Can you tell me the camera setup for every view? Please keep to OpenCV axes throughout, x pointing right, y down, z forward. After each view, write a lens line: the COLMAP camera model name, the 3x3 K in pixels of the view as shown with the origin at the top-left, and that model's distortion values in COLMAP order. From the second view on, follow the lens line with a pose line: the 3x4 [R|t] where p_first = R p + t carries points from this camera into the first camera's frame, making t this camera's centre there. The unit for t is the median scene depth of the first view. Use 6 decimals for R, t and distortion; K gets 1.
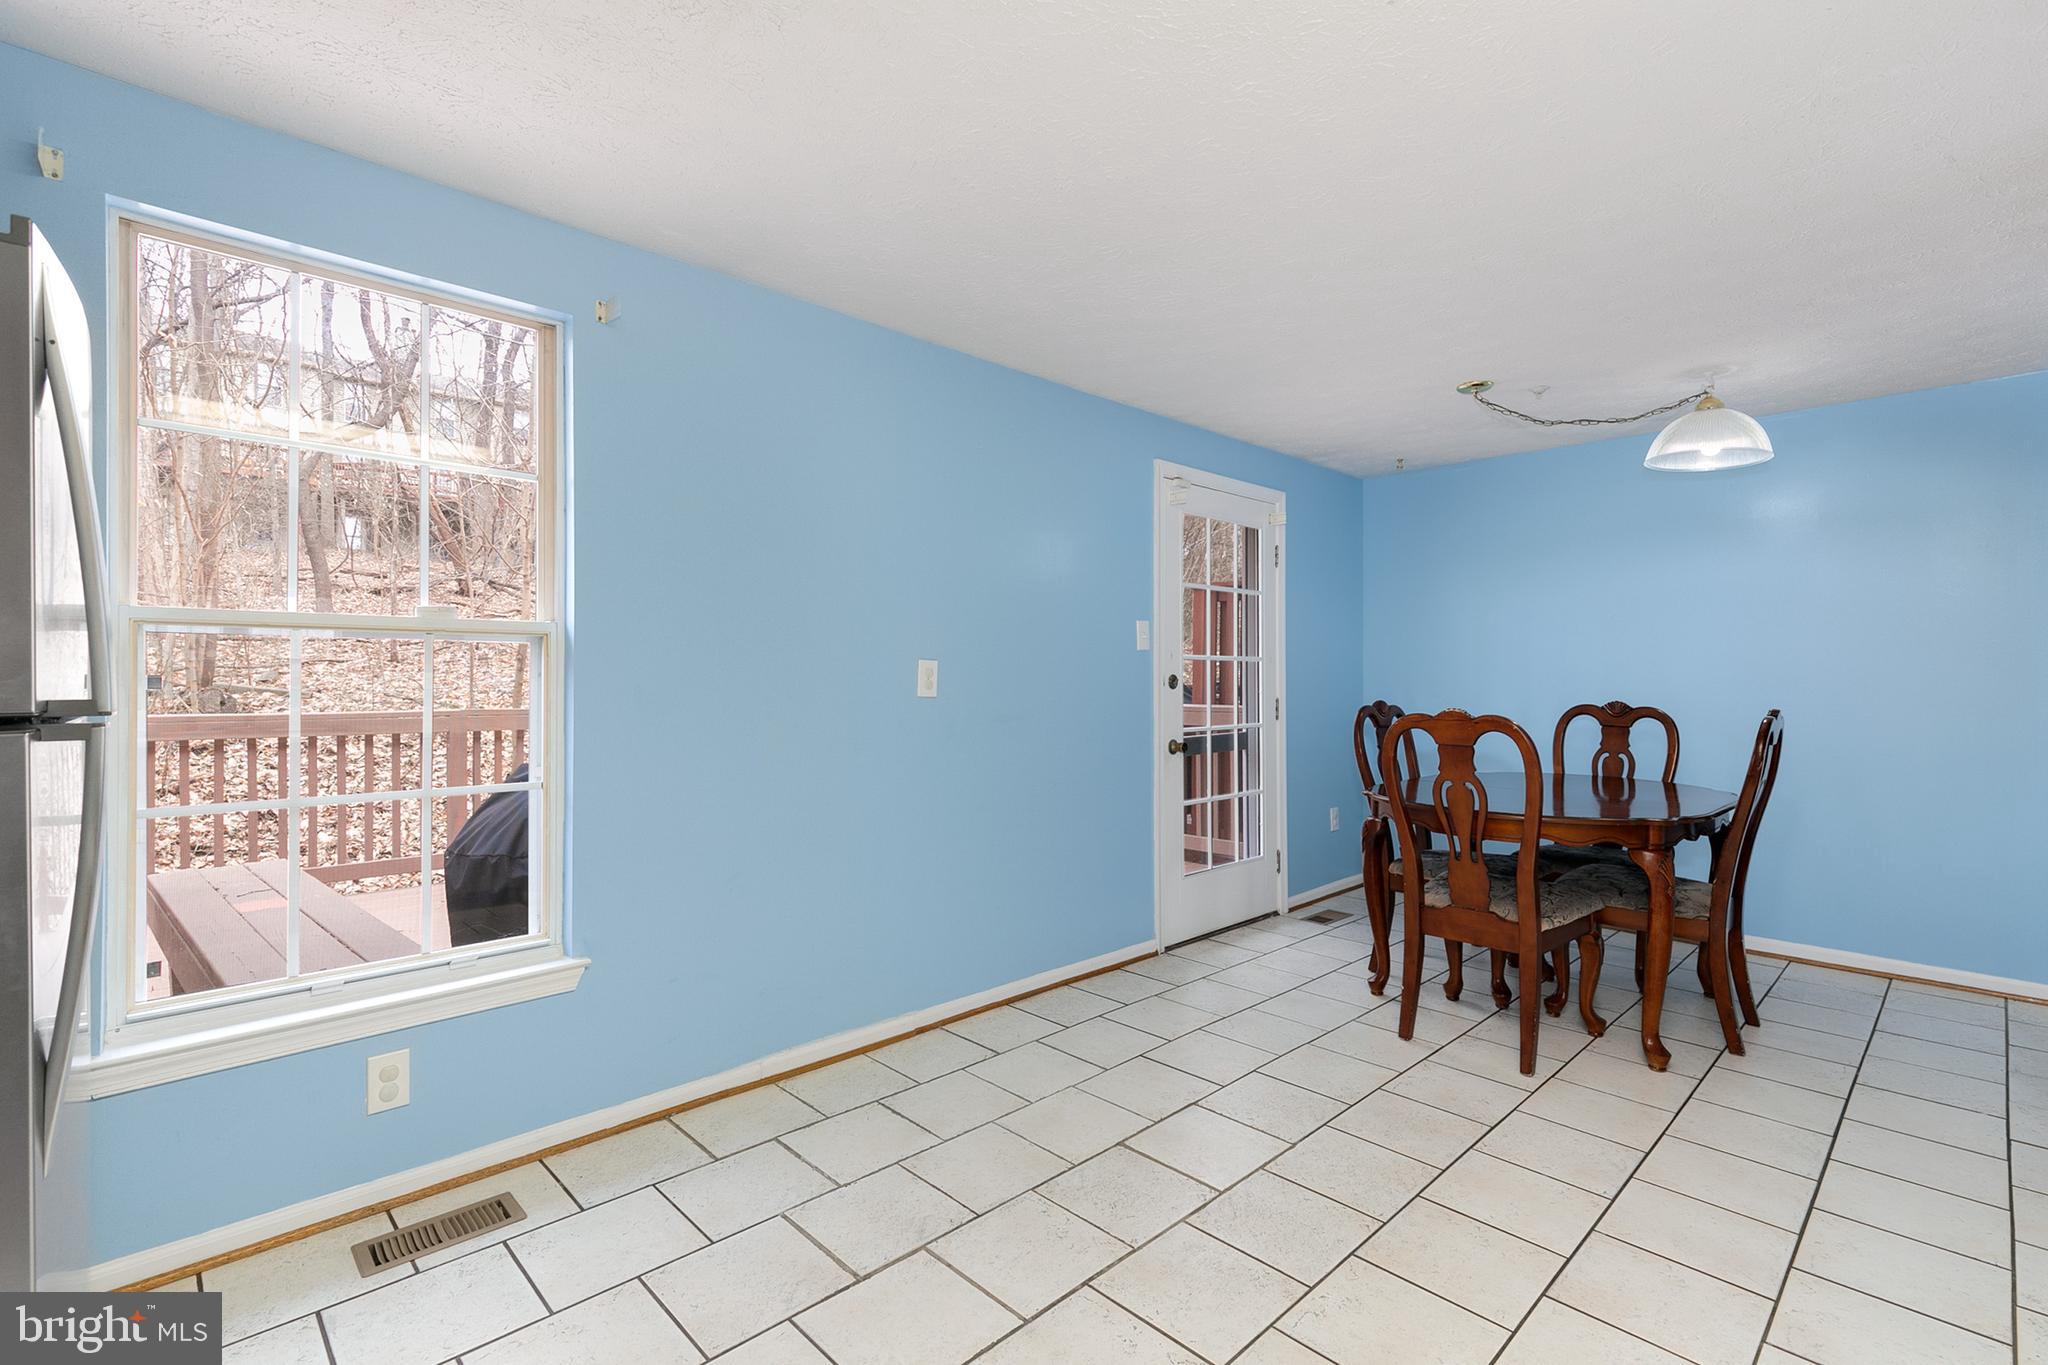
lens RADIAL K [[925.5, 0, 1018.0], [0, 925.5, 670.4], [0, 0, 1]] dist [0.010899, -0.003724]
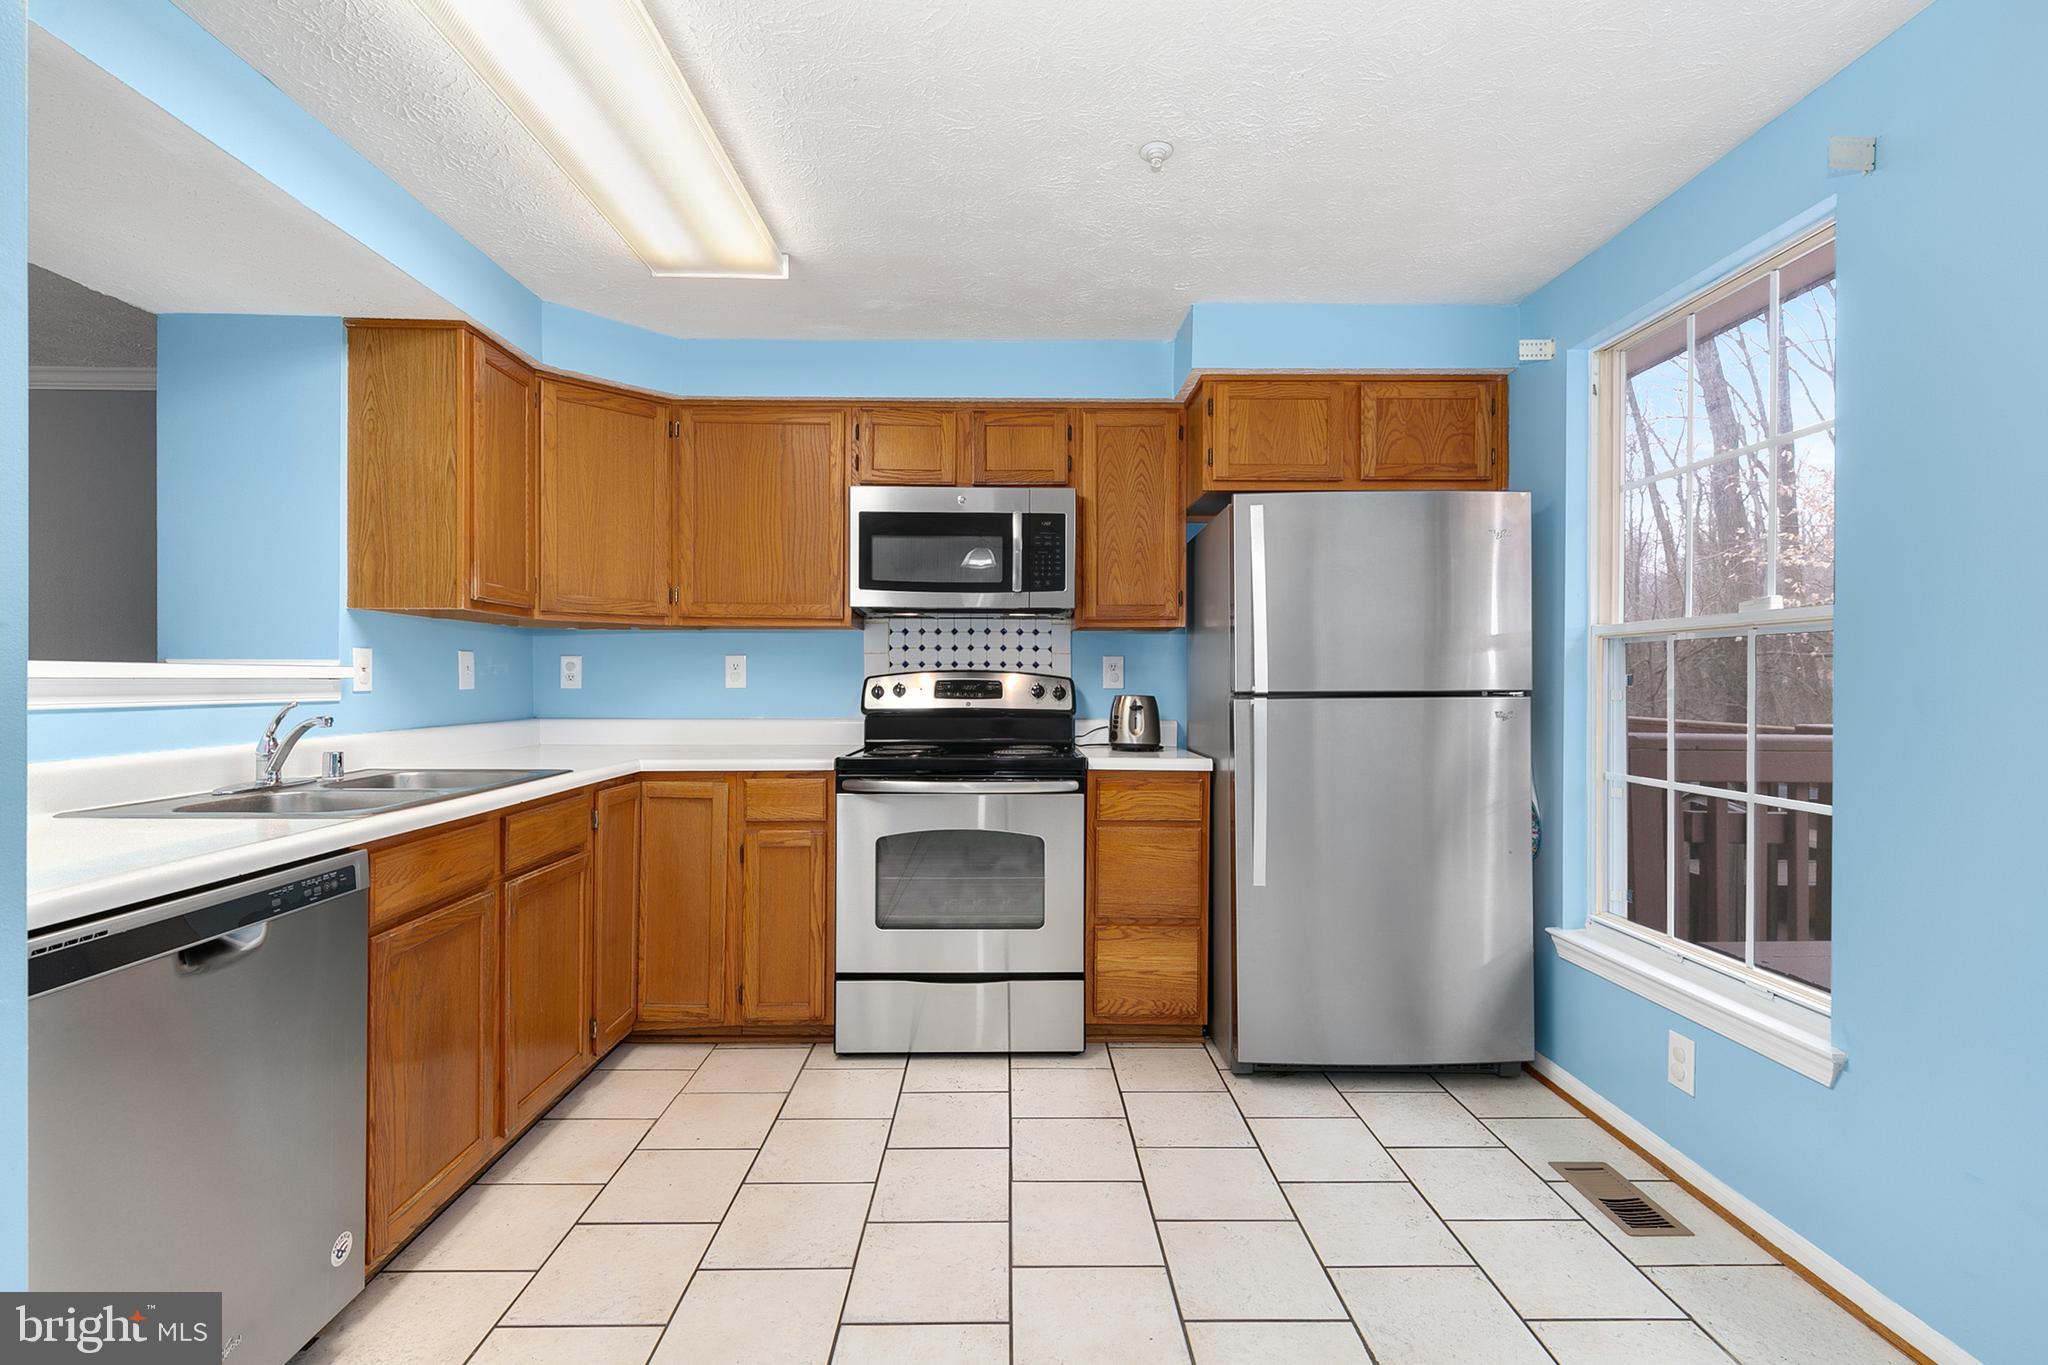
lens RADIAL K [[925.5, 0, 1019.0], [0, 925.5, 684.4], [0, 0, 1]] dist [0.010899, -0.003724]
pose [[-0.686592, -0.000427, -0.727043, 0.339221], [0.001877, 0.999995, -0.002360, 0.010179], [0.727041, -0.002985, -0.686588, 0.673887]]
